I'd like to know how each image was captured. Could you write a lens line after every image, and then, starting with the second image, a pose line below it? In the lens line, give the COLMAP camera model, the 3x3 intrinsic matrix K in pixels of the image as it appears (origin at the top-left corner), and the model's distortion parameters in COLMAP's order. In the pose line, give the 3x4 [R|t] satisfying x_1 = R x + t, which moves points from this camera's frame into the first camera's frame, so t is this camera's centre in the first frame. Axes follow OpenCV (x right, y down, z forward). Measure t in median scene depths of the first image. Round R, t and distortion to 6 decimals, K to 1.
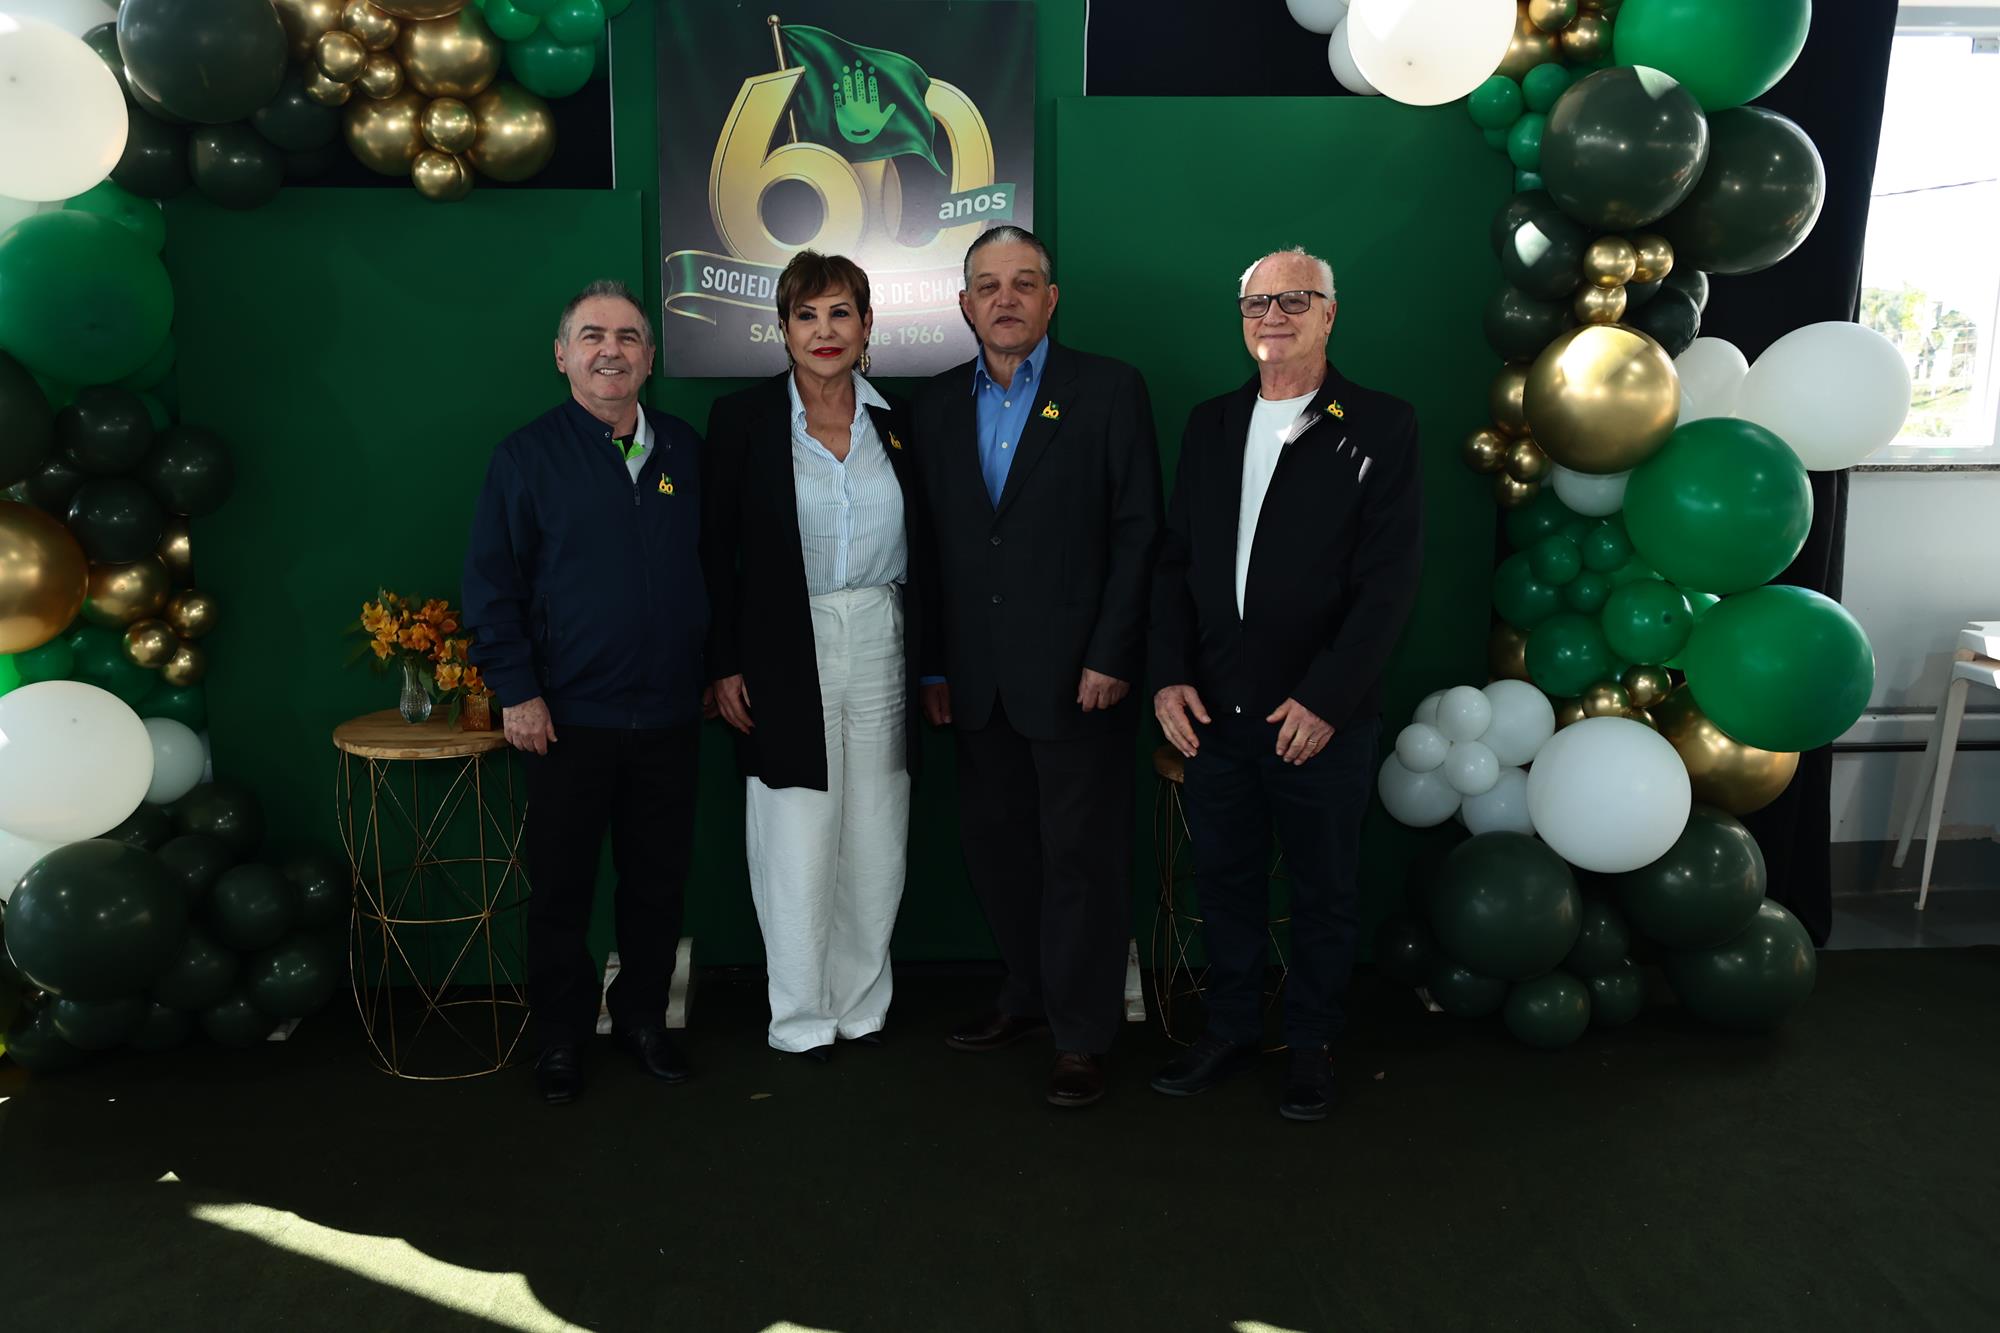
lens RADIAL K [[1635.8, 0, 1000.0], [0, 1635.8, 666.5], [0, 0, 1]] dist [-0.108421, 0.118662]
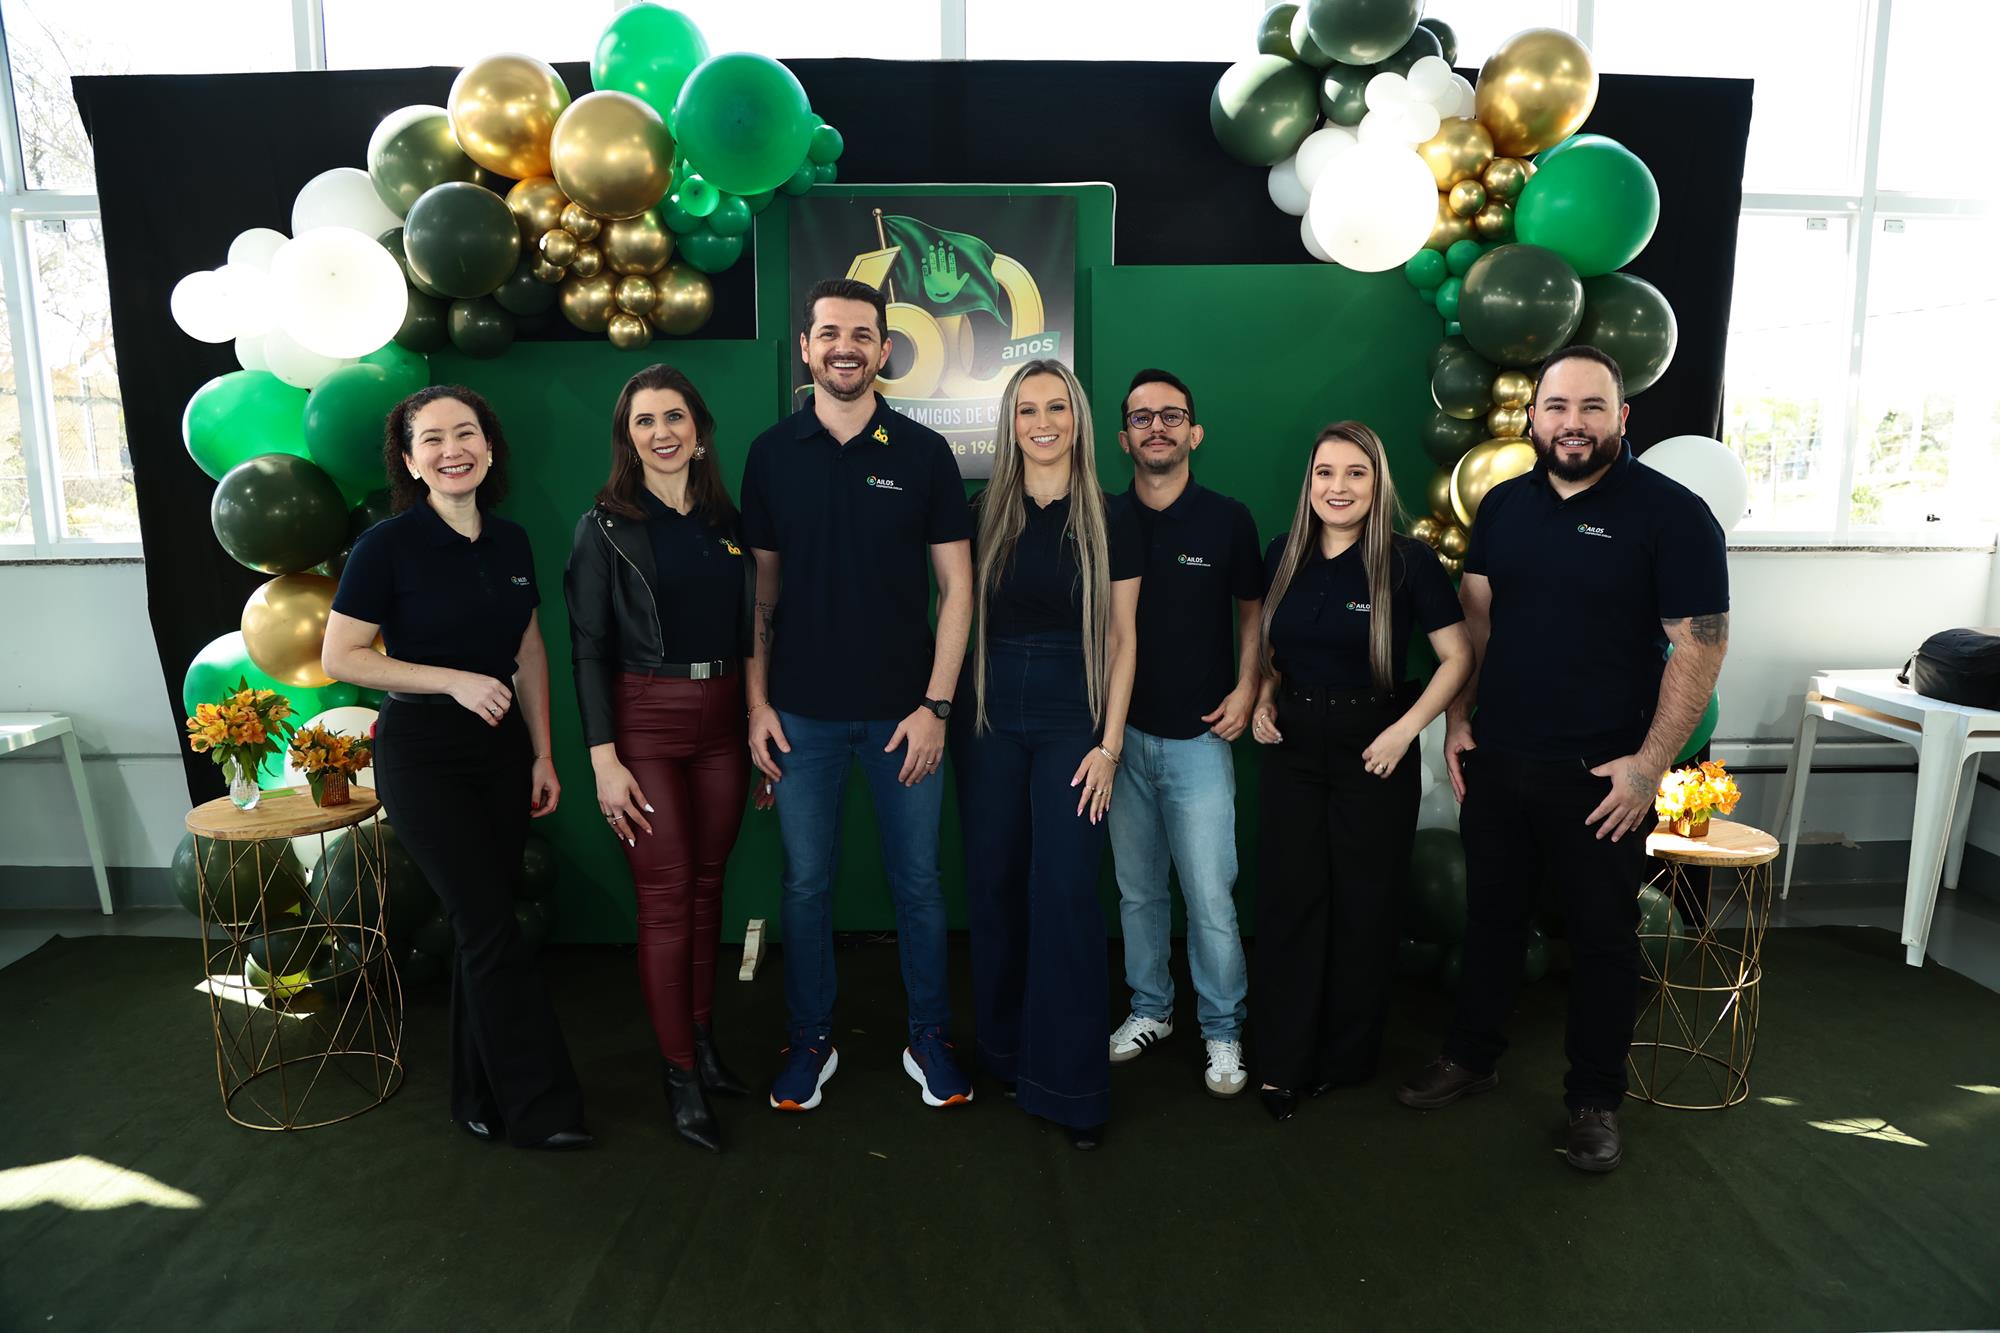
lens RADIAL K [[1383.4, 0, 1022.8], [0, 1383.4, 689.0], [0, 0, 1]] dist [-0.141756, 0.092338]
pose [[0.998792, 0.002880, -0.049056, 0.034951], [-0.004018, 0.999724, -0.023134, 0.016727], [0.048976, 0.023303, 0.998528, -0.102702]]
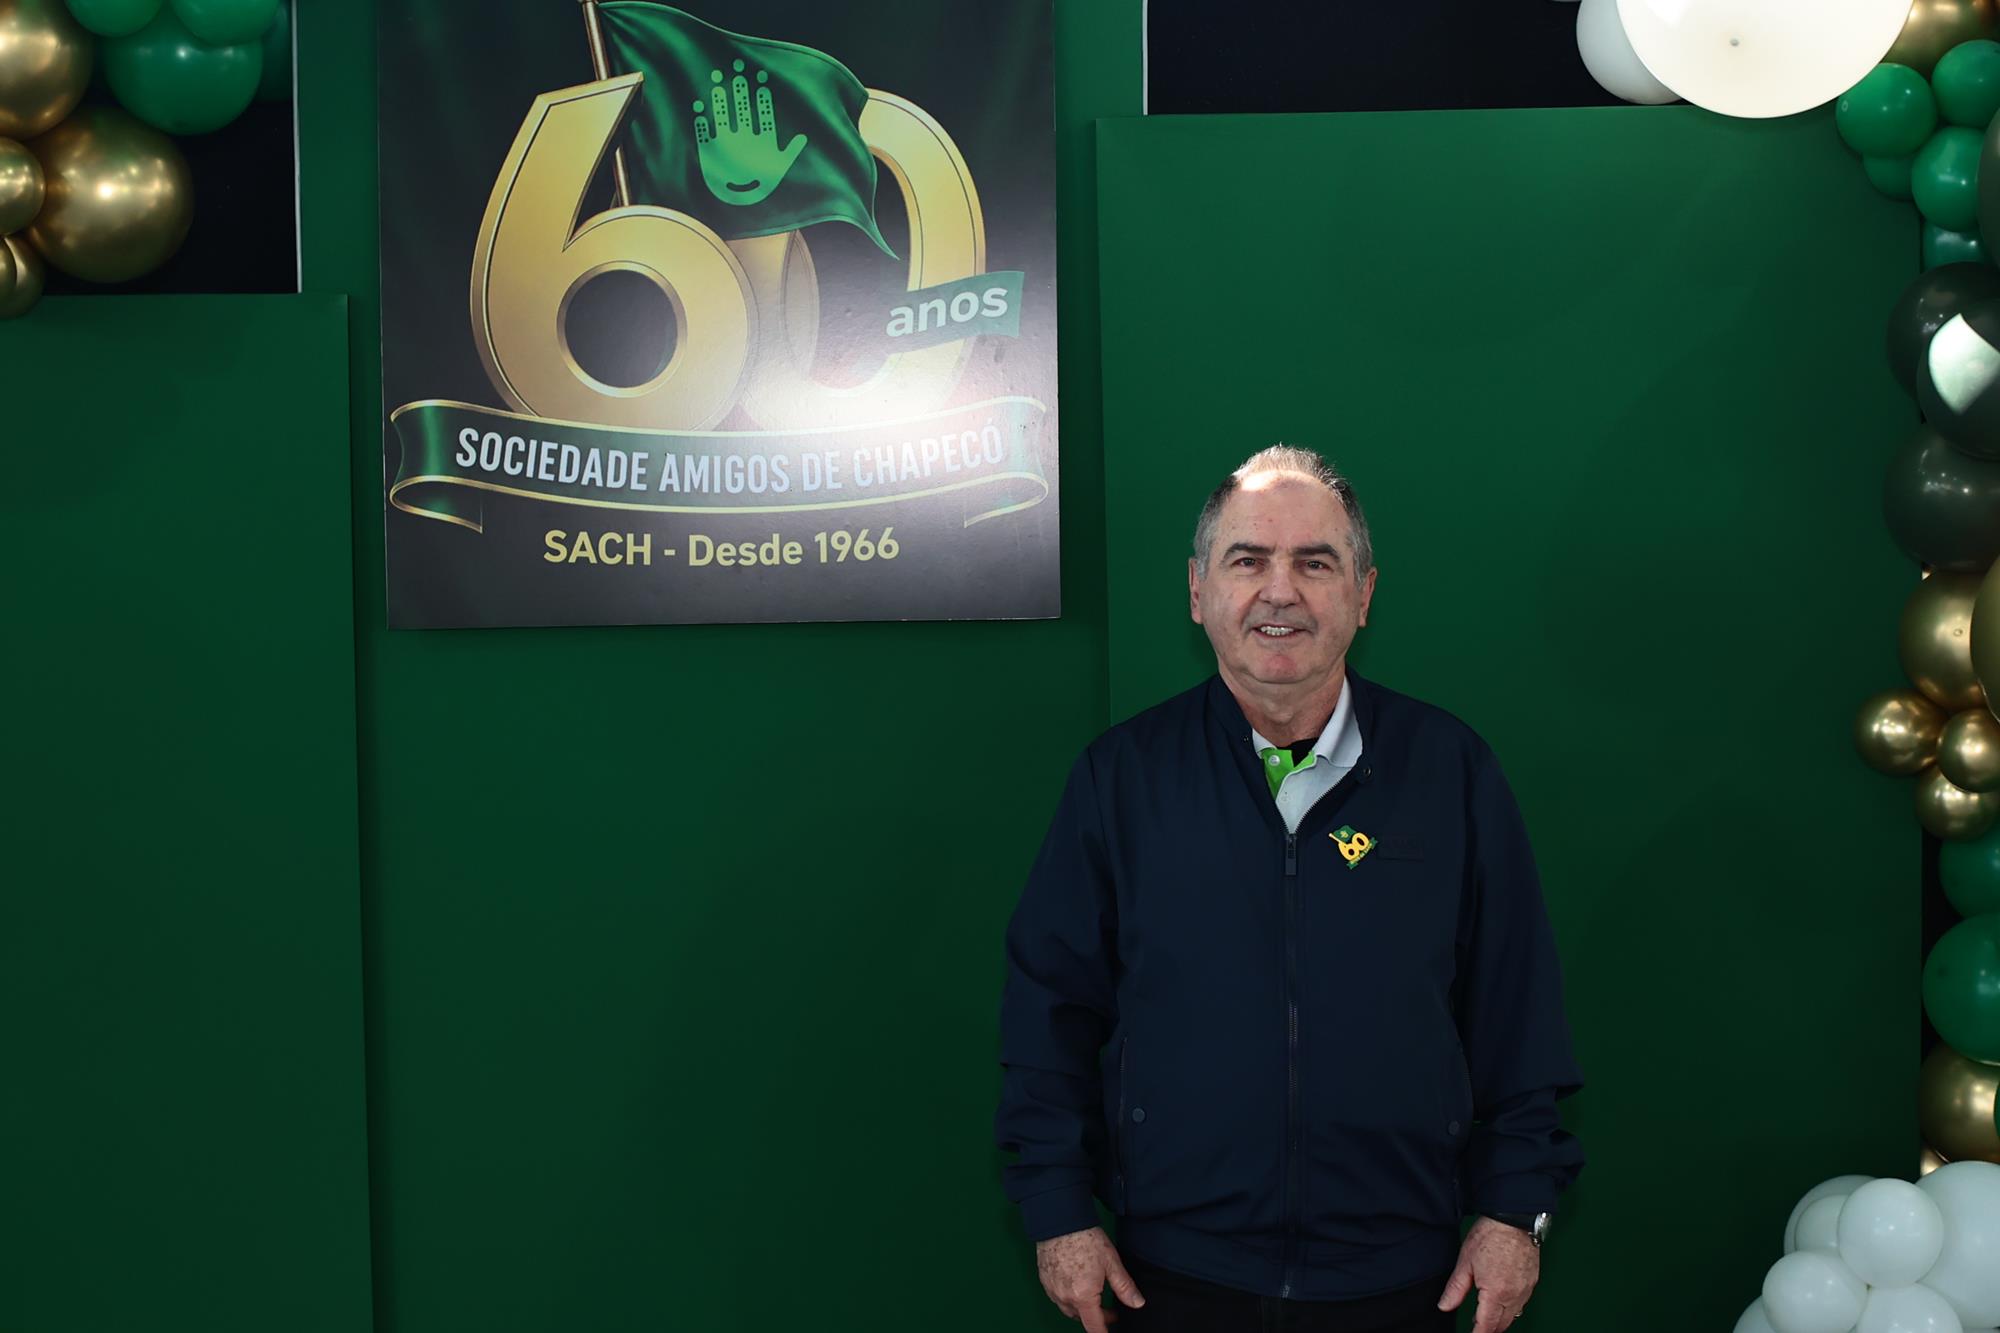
lens RADIAL K [[2455.4, 0, 961.8], [0, 2455.4, 633.5], [0, 0, 1]] dist [-0.111108, 0.103280]
pose [[0.999813, -0.017478, -0.008262, -0.007033], [0.016088, 0.989187, -0.145775, -0.055170], [0.010721, 0.145615, 0.989283, 0.194868]]
